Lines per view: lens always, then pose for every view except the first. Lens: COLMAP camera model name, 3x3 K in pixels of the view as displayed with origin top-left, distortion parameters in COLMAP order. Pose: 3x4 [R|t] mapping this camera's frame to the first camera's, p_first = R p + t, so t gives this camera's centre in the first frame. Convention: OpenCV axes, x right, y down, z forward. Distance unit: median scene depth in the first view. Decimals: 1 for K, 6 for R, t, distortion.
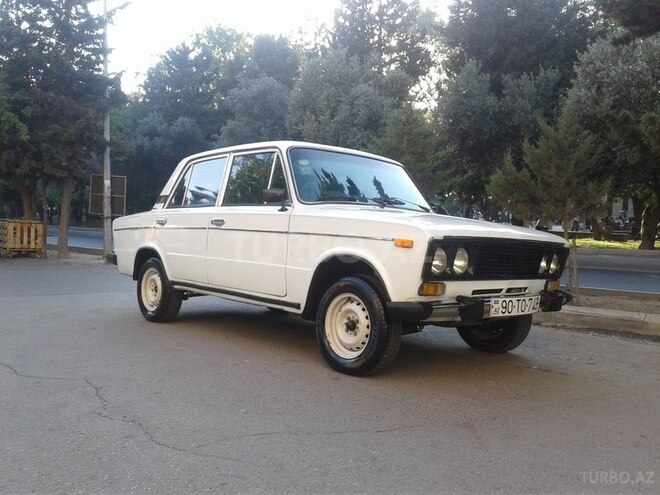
lens RADIAL K [[610.4, 0, 330.0], [0, 610.4, 247.5], [0, 0, 1]] dist [0.096558, -0.248293]
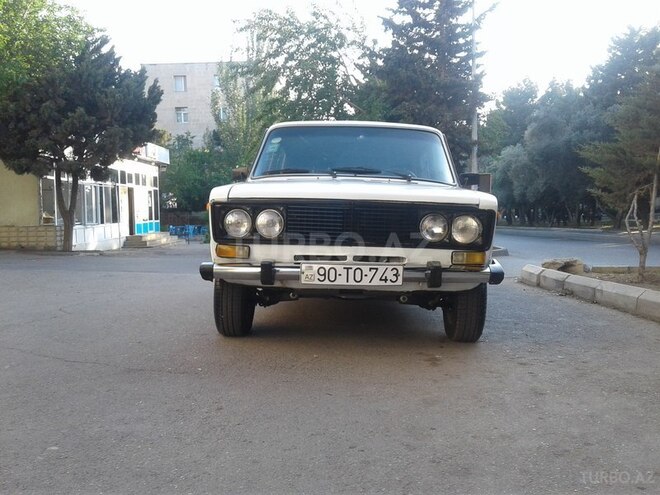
lens RADIAL K [[610.4, 0, 330.0], [0, 610.4, 247.5], [0, 0, 1]] dist [0.096558, -0.248293]
pose [[0.714982, -0.000998, -0.699142, 0.827519], [-0.001583, 0.999994, -0.003045, 0.053535], [0.699141, 0.003284, 0.714976, 0.321990]]
